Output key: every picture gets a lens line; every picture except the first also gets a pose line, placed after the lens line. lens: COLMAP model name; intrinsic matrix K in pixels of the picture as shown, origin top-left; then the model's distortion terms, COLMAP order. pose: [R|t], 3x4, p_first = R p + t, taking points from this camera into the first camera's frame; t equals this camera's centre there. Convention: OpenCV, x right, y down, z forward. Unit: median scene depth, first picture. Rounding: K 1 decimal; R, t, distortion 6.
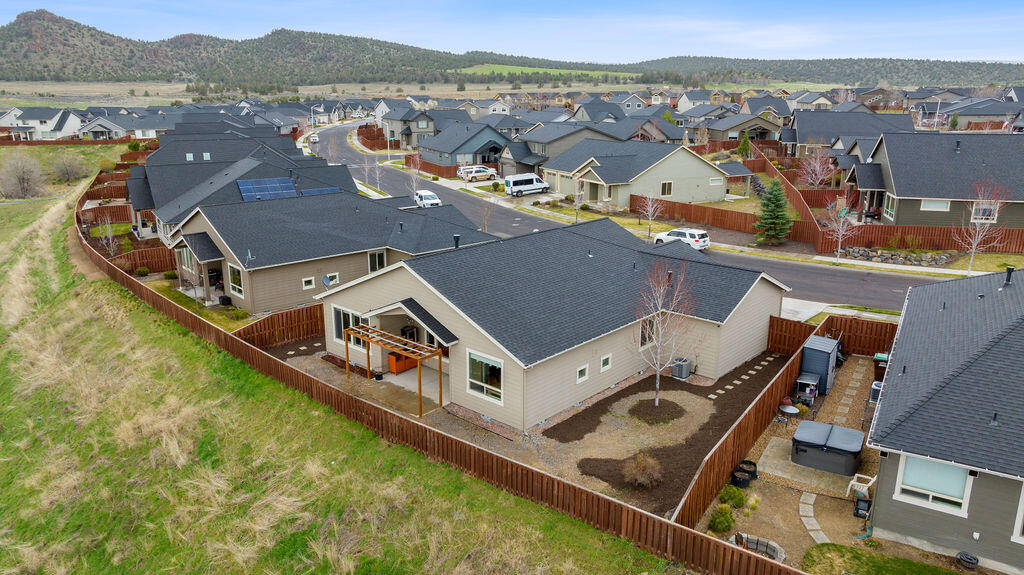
lens RADIAL K [[721.0, 0, 512.0], [0, 721.0, 287.5], [0, 0, 1]] dist [-0.037029, 0.038629]
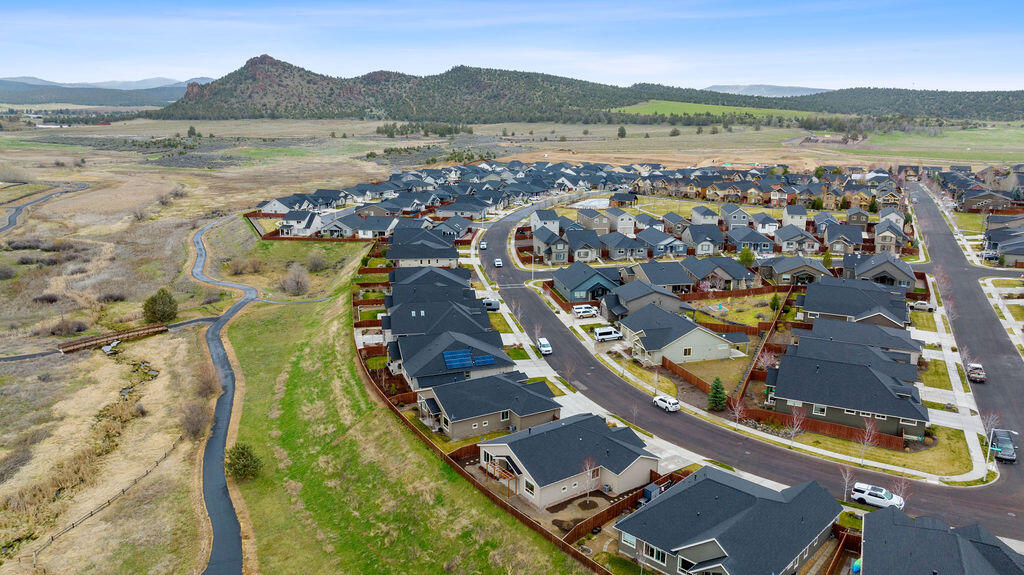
lens RADIAL K [[721.0, 0, 512.0], [0, 721.0, 287.5], [0, 0, 1]] dist [-0.037029, 0.038629]
pose [[0.974541, 0.055370, -0.217265, 0.258497], [-0.061623, 0.997855, -0.022106, -0.333374], [0.215574, 0.034931, 0.975862, -1.034805]]
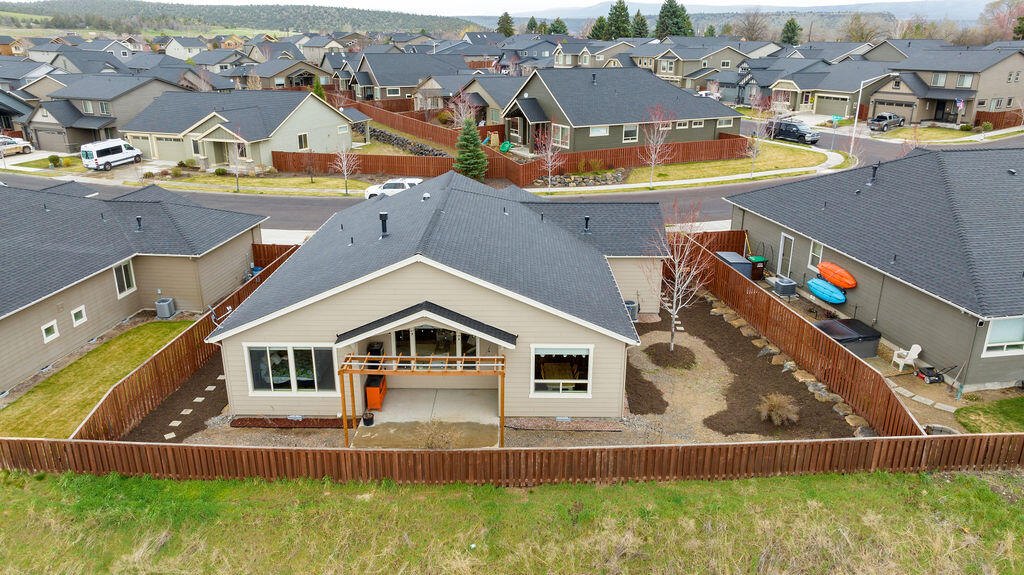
lens RADIAL K [[721.0, 0, 512.0], [0, 721.0, 287.5], [0, 0, 1]] dist [-0.037029, 0.038629]
pose [[0.745903, -0.216749, 0.629801, -0.297946], [0.173323, 0.976157, 0.130673, -0.045050], [-0.643108, 0.011689, 0.765686, 0.207905]]
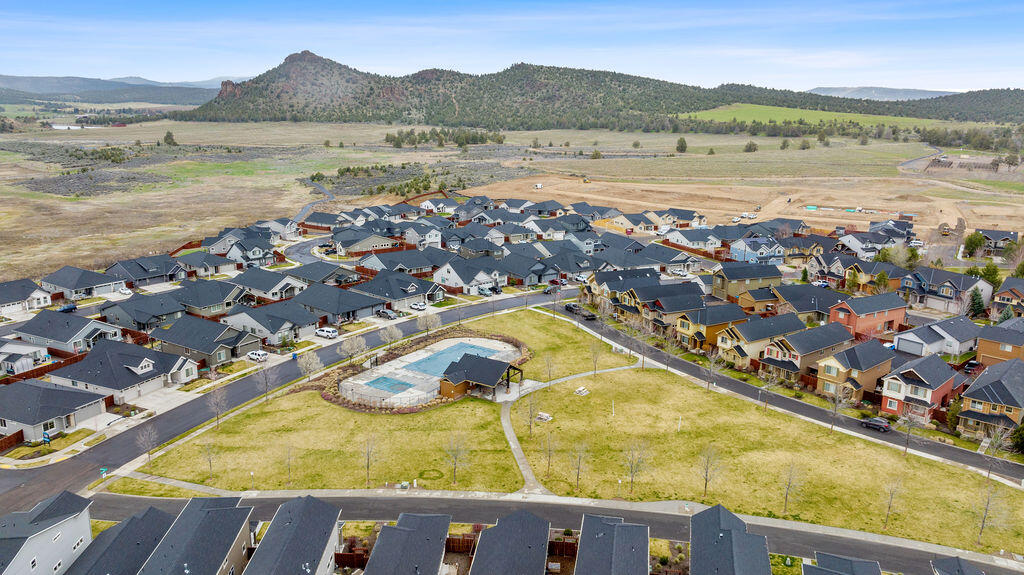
lens RADIAL K [[744.1, 0, 512.0], [0, 744.1, 287.5], [0, 0, 1]] dist [-0.052632, 0.065485]
pose [[0.941580, 0.086205, -0.325569, 0.658905], [-0.098508, 0.994905, -0.021464, -1.471637], [0.322060, 0.052281, 0.945275, 2.698016]]
